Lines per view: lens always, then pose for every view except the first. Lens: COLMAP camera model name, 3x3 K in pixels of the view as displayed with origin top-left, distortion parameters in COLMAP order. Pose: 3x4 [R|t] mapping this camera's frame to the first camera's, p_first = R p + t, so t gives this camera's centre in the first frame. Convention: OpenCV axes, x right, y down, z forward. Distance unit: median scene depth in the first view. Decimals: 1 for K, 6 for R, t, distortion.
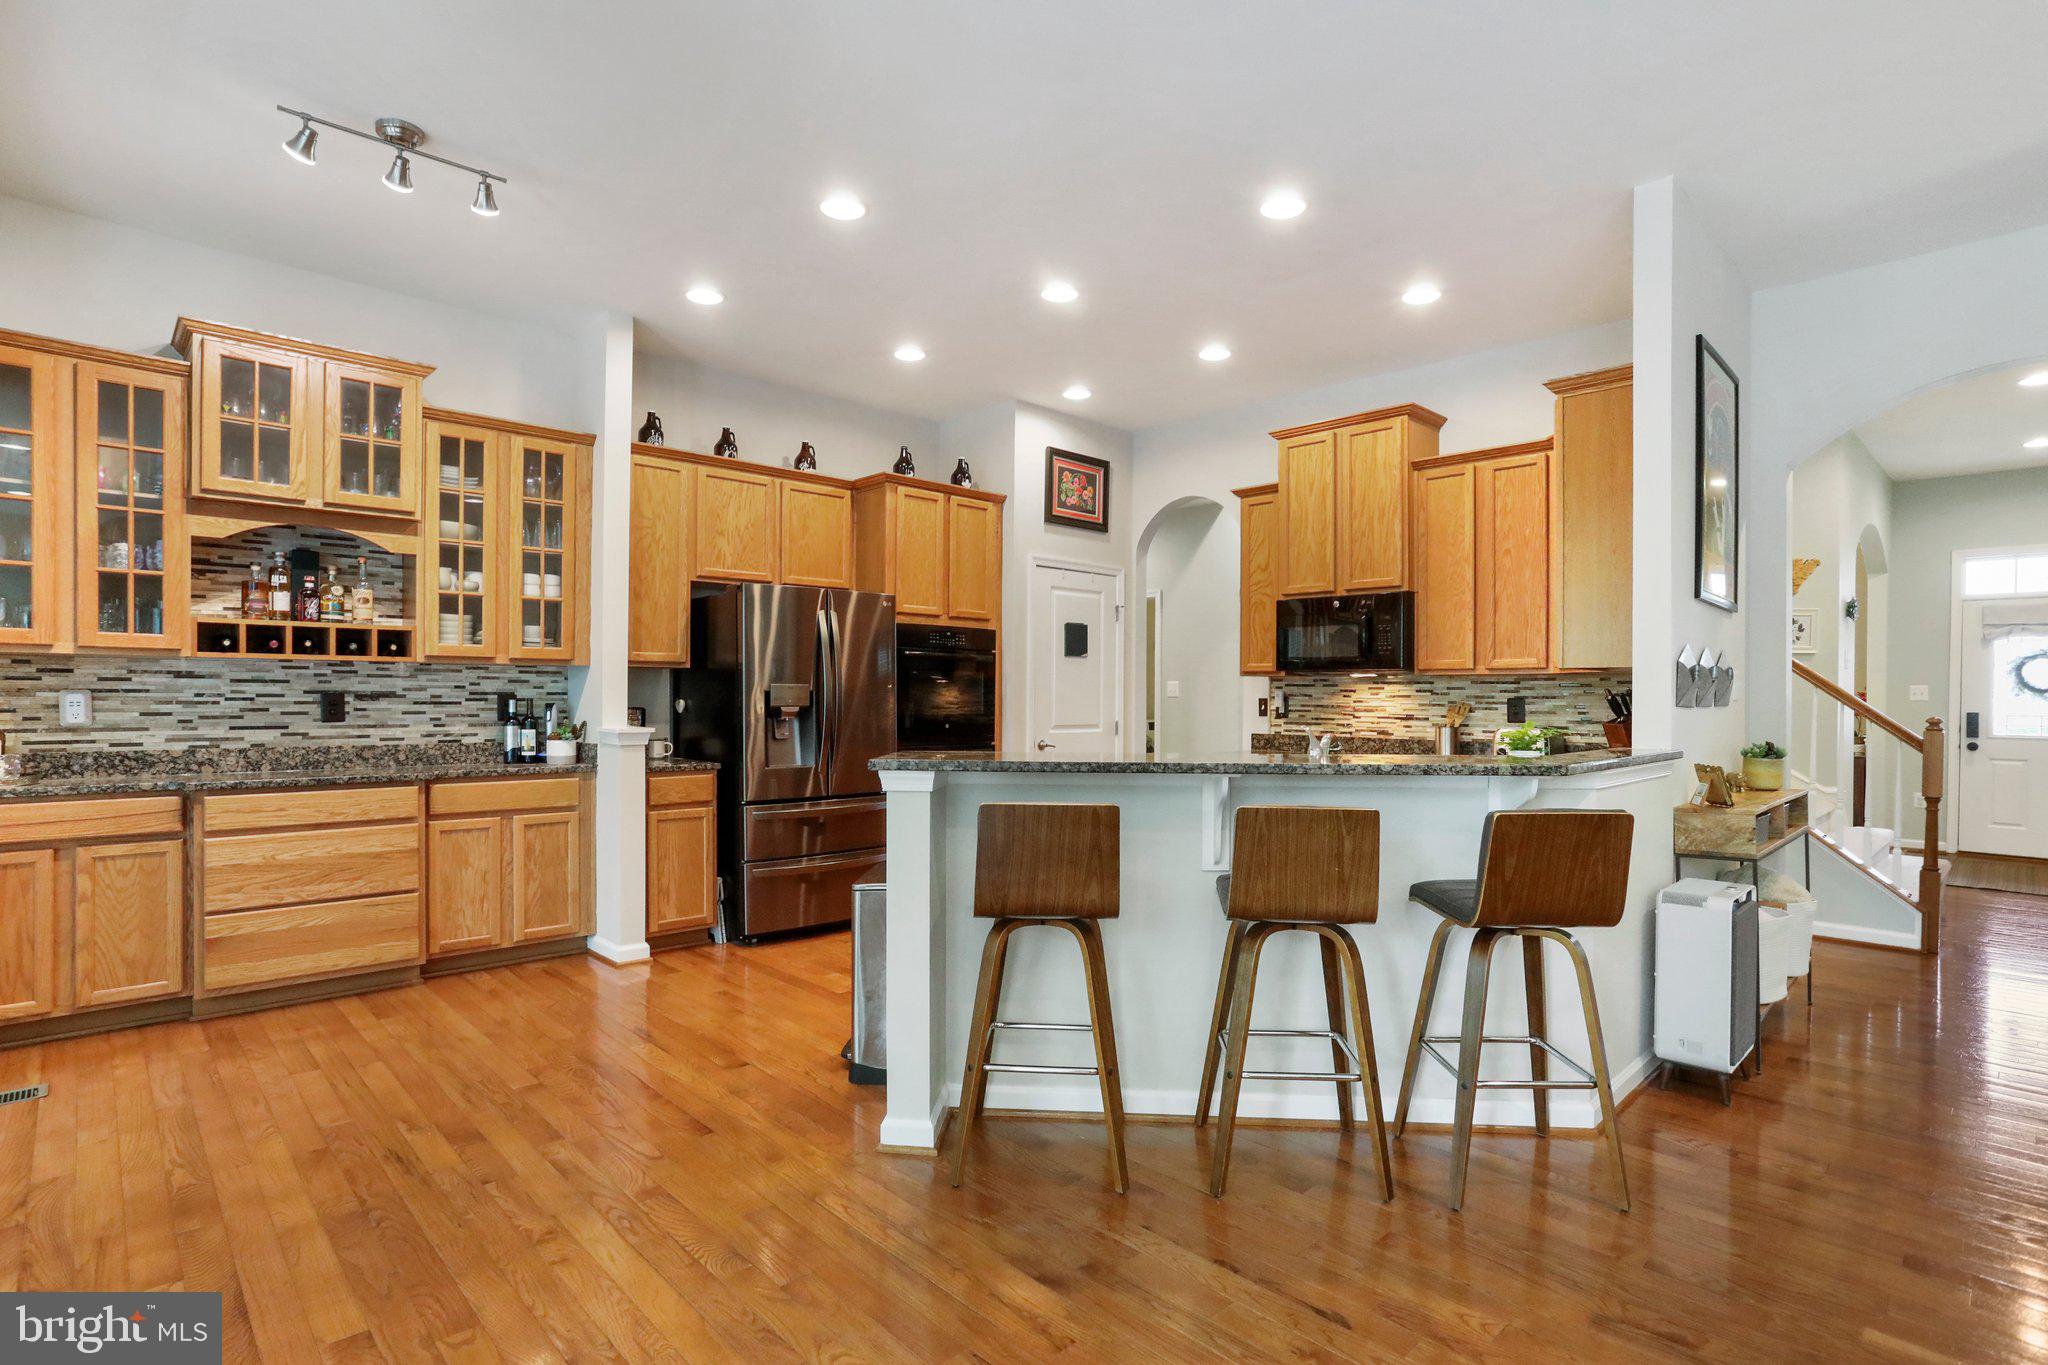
lens RADIAL K [[997.8, 0, 1020.7], [0, 997.8, 703.6], [0, 0, 1]] dist [-0.048077, 0.023089]
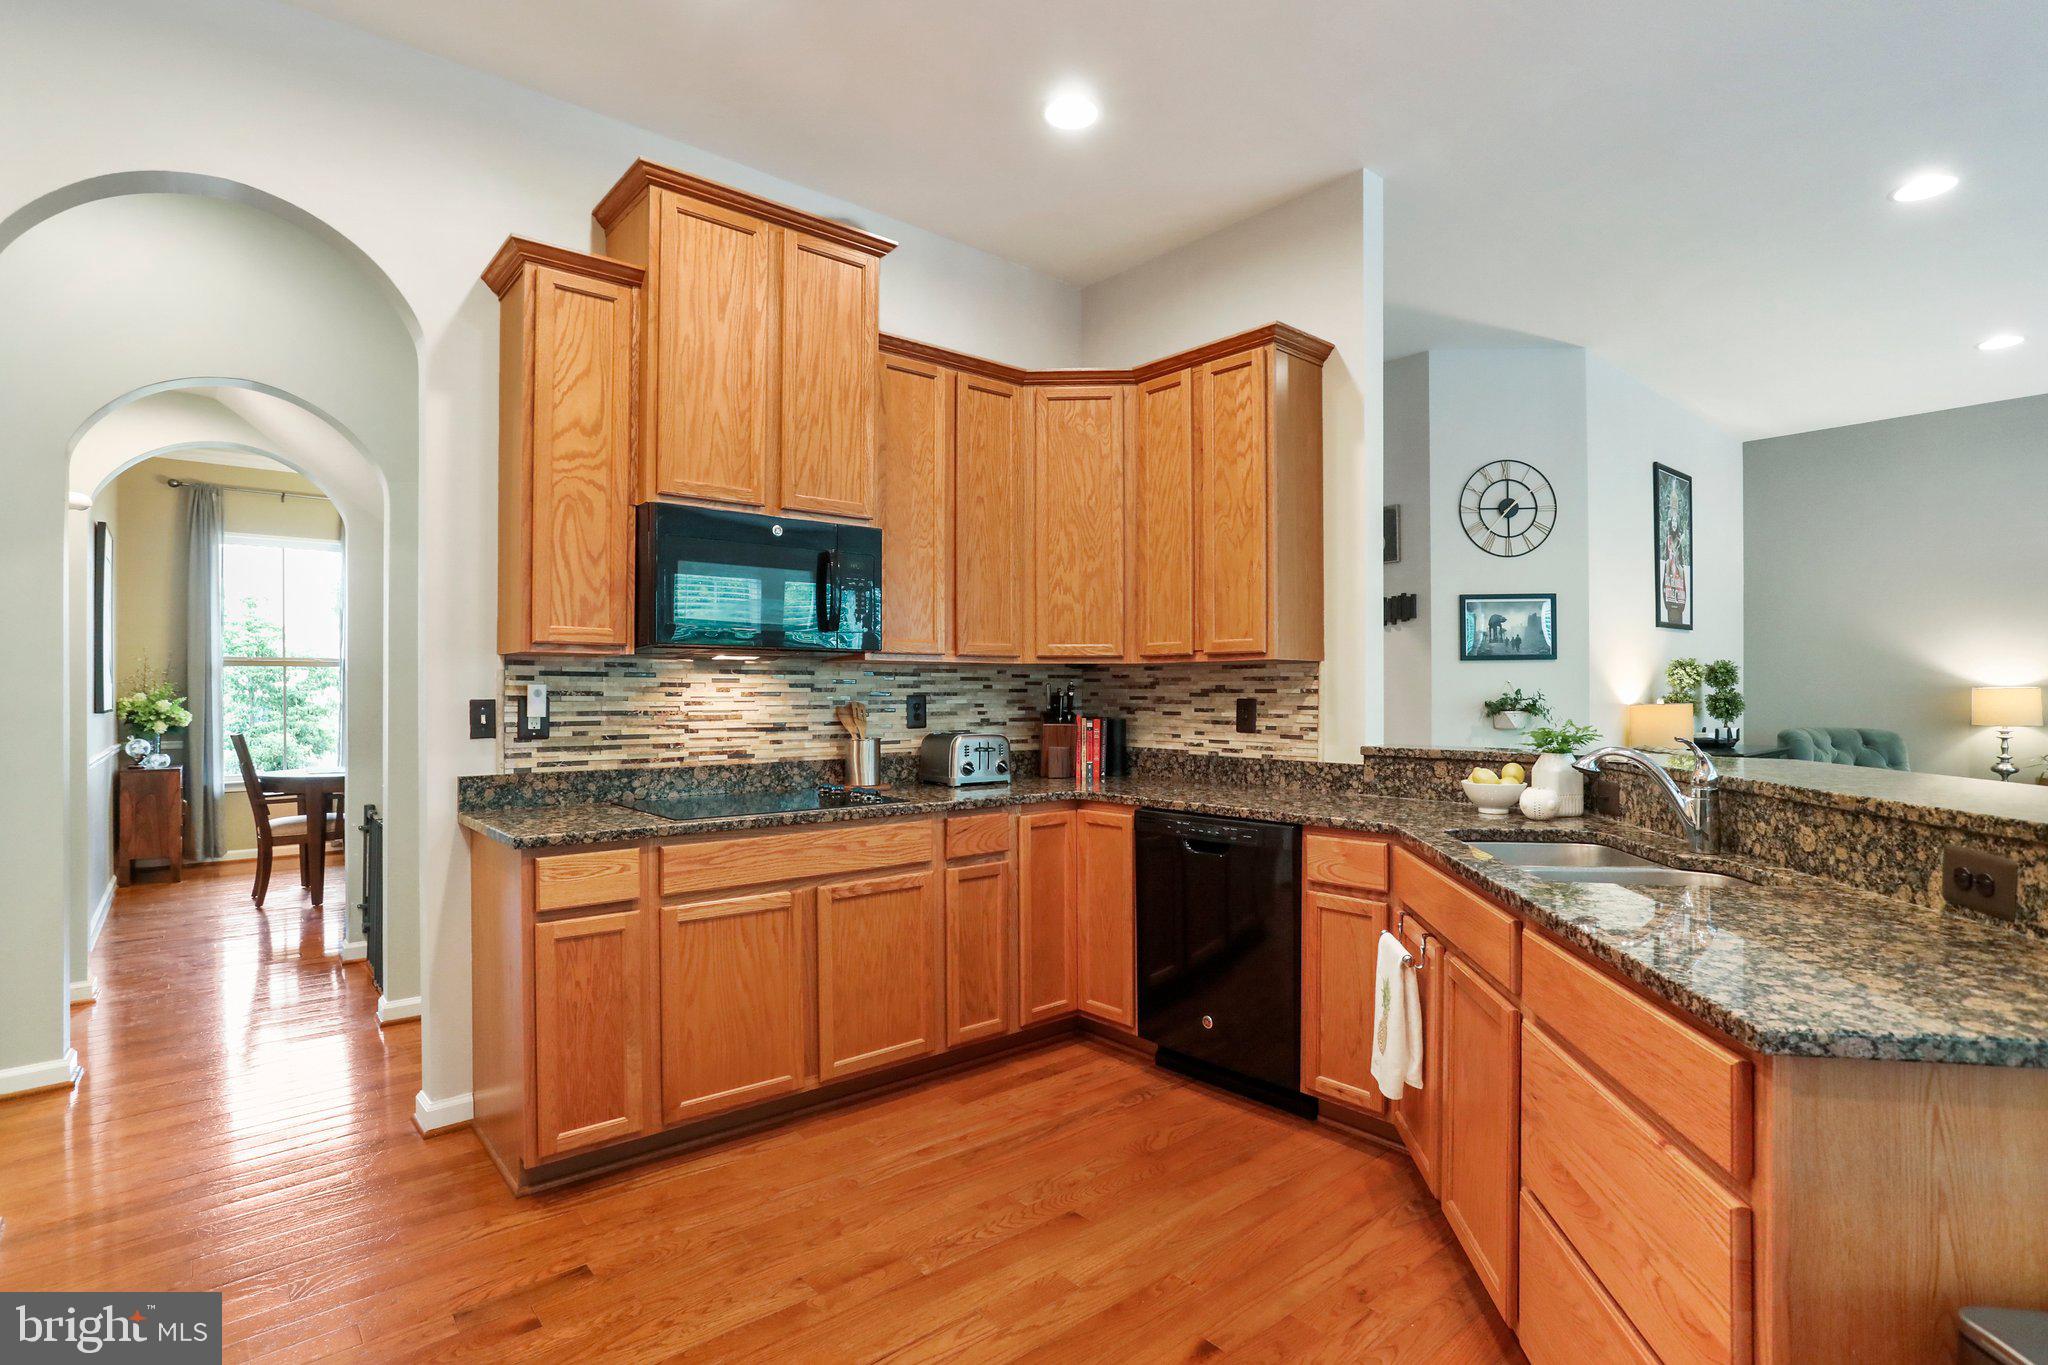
lens RADIAL K [[997.8, 0, 1016.6], [0, 997.8, 686.3], [0, 0, 1]] dist [-0.048077, 0.023089]
pose [[0.062172, 0.001471, 0.998064, -0.276762], [0.011619, 0.999930, -0.002197, -0.010696], [-0.997998, 0.011733, 0.062151, 0.977208]]
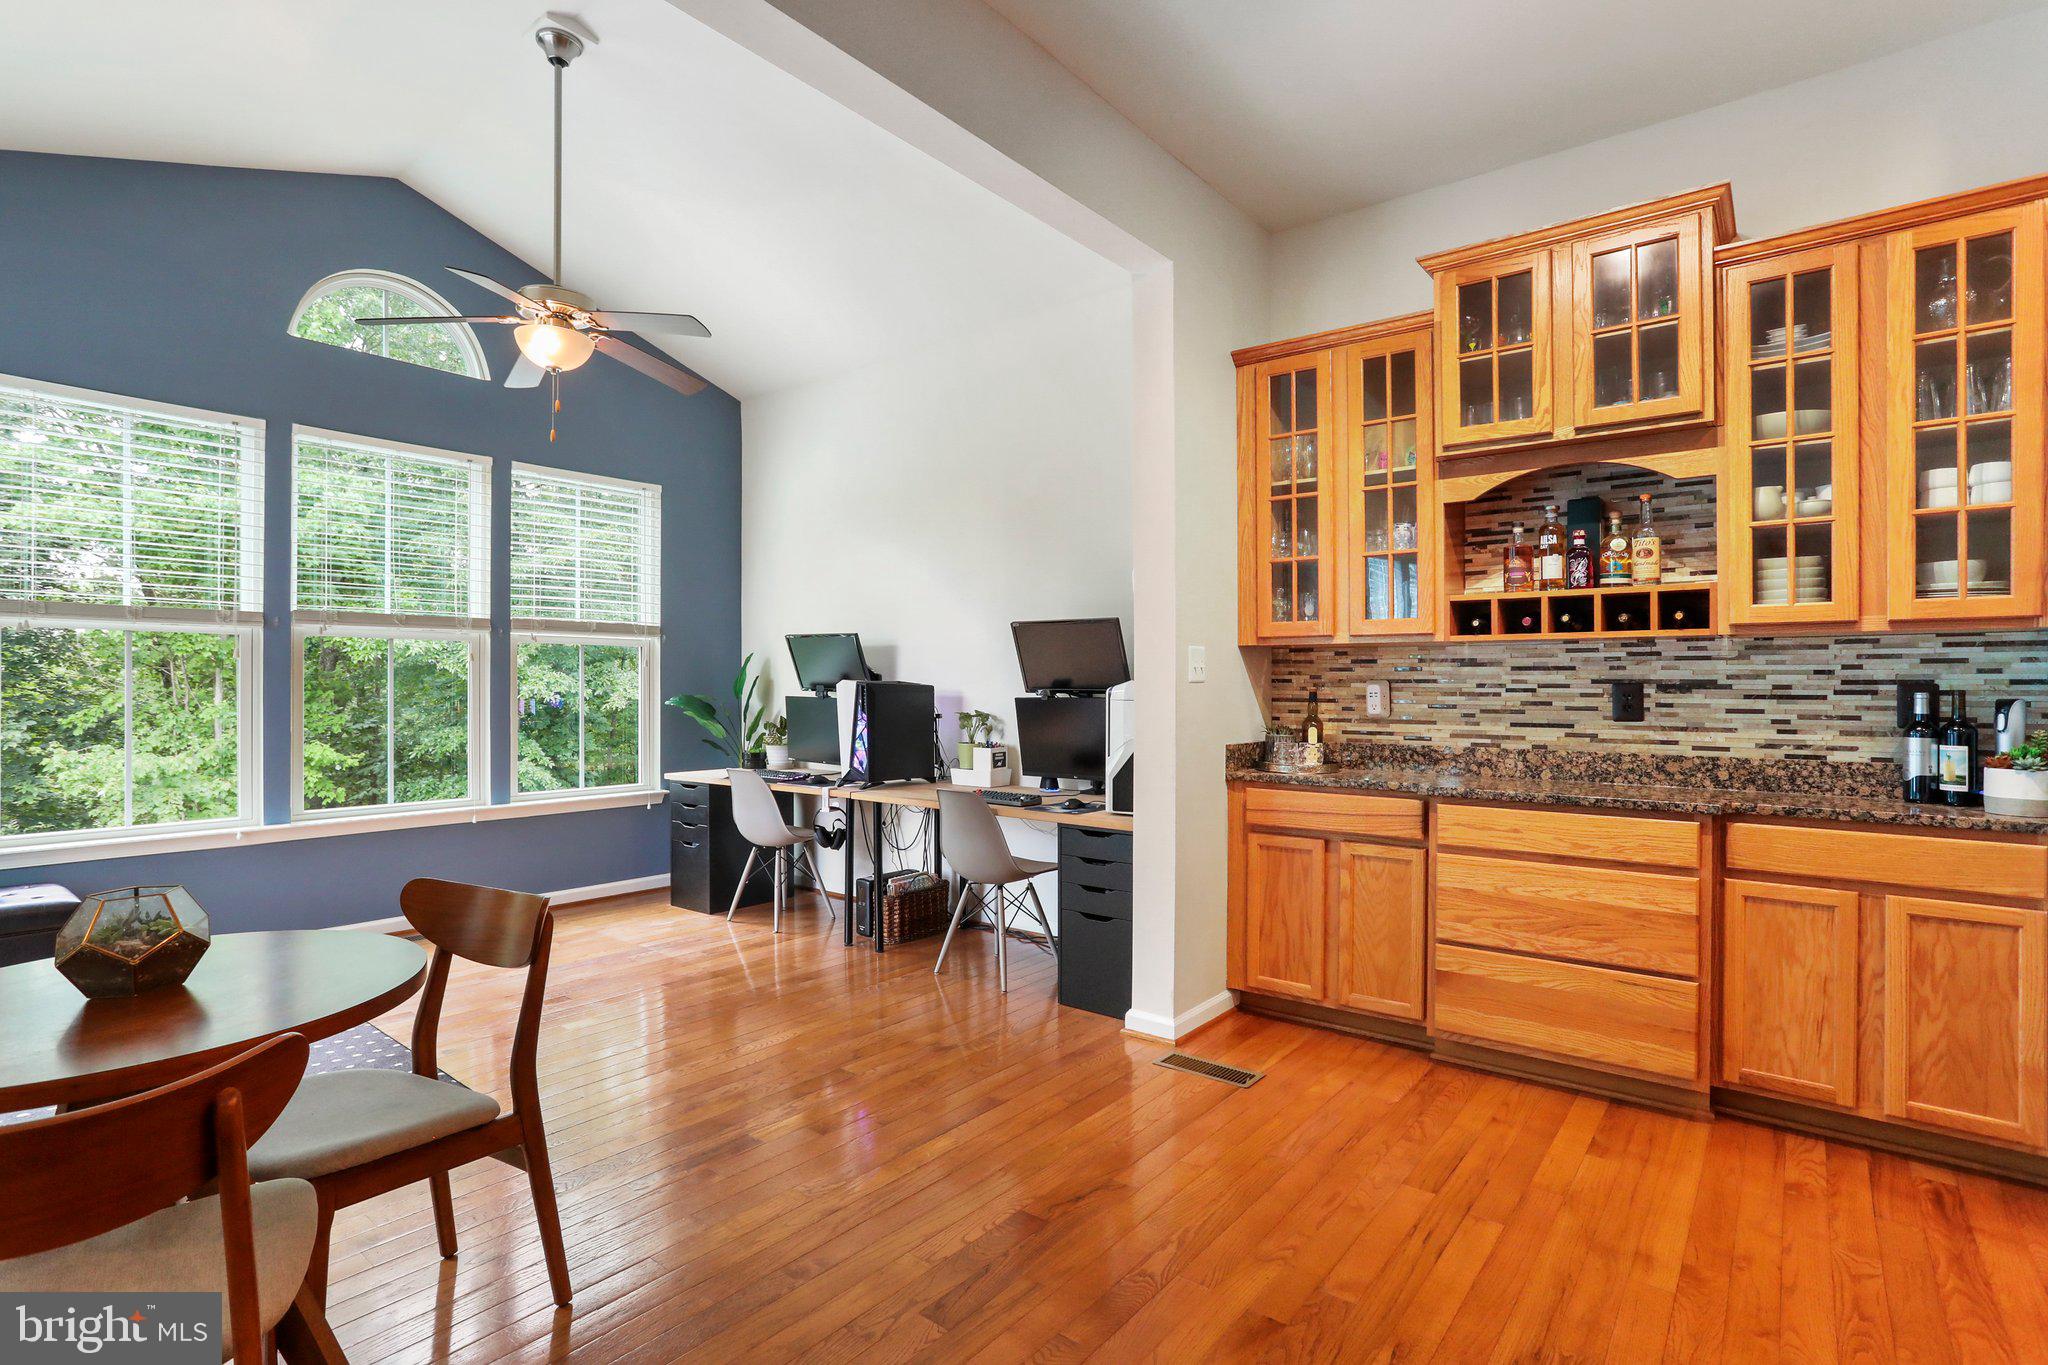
lens RADIAL K [[997.8, 0, 1024.8], [0, 997.8, 682.5], [0, 0, 1]] dist [-0.048077, 0.023089]
pose [[0.132549, -0.005229, -0.991163, -0.017246], [-0.006145, 0.999963, -0.006097, -0.003155], [0.991157, 0.006899, 0.132512, 0.419188]]
